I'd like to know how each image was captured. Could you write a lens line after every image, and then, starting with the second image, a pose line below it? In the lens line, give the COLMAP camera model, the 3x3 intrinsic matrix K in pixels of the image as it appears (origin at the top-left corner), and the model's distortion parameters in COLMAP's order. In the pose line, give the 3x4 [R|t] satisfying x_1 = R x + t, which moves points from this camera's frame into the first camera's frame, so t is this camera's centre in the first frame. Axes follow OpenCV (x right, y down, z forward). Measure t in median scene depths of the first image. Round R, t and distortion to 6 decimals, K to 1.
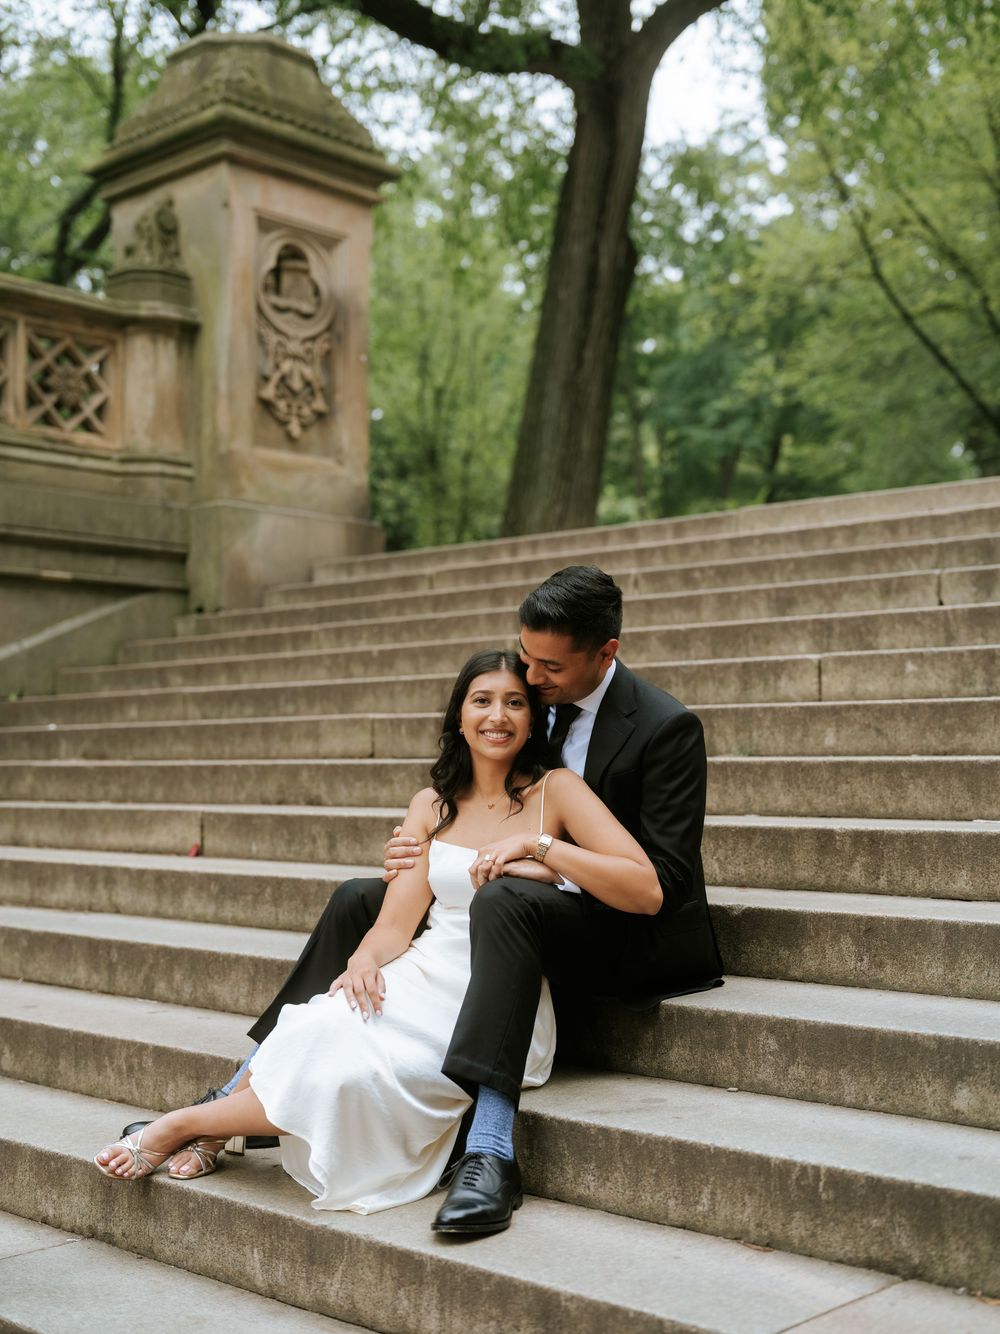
lens RADIAL K [[1750.0, 0, 500.0], [0, 1750.0, 667.0], [0, 0, 1]] dist [-0.004940, -0.002698]
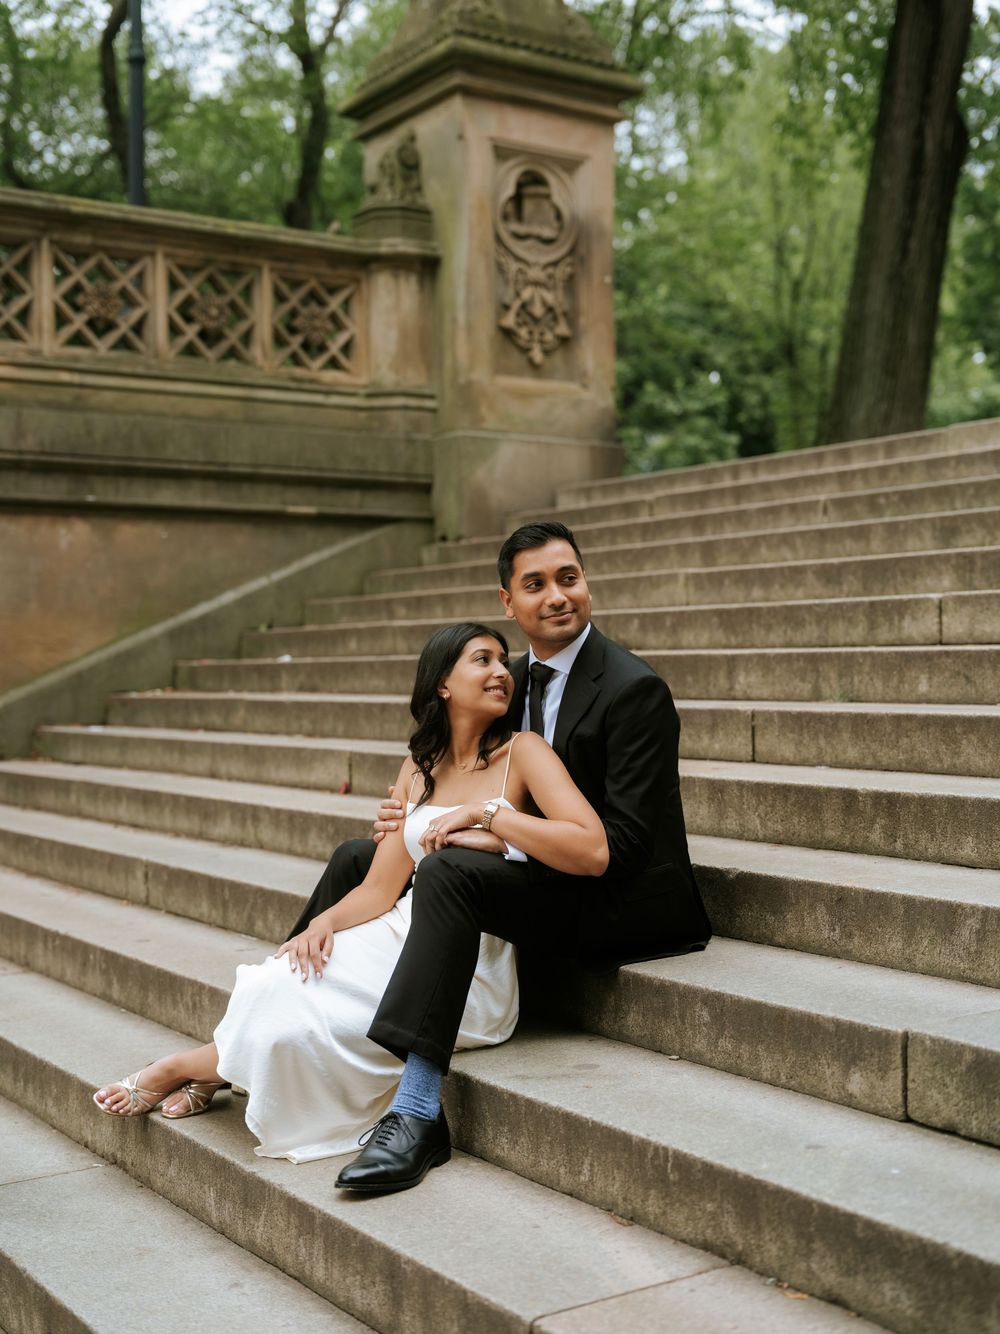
lens RADIAL K [[1744.9, 0, 500.0], [0, 1744.9, 667.0], [0, 0, 1]] dist [0.000126, -0.024155]
pose [[0.975068, -0.008971, -0.221726, 0.161601], [0.022276, 0.998092, 0.057579, -0.028247], [0.220787, -0.061082, 0.973408, 0.002742]]
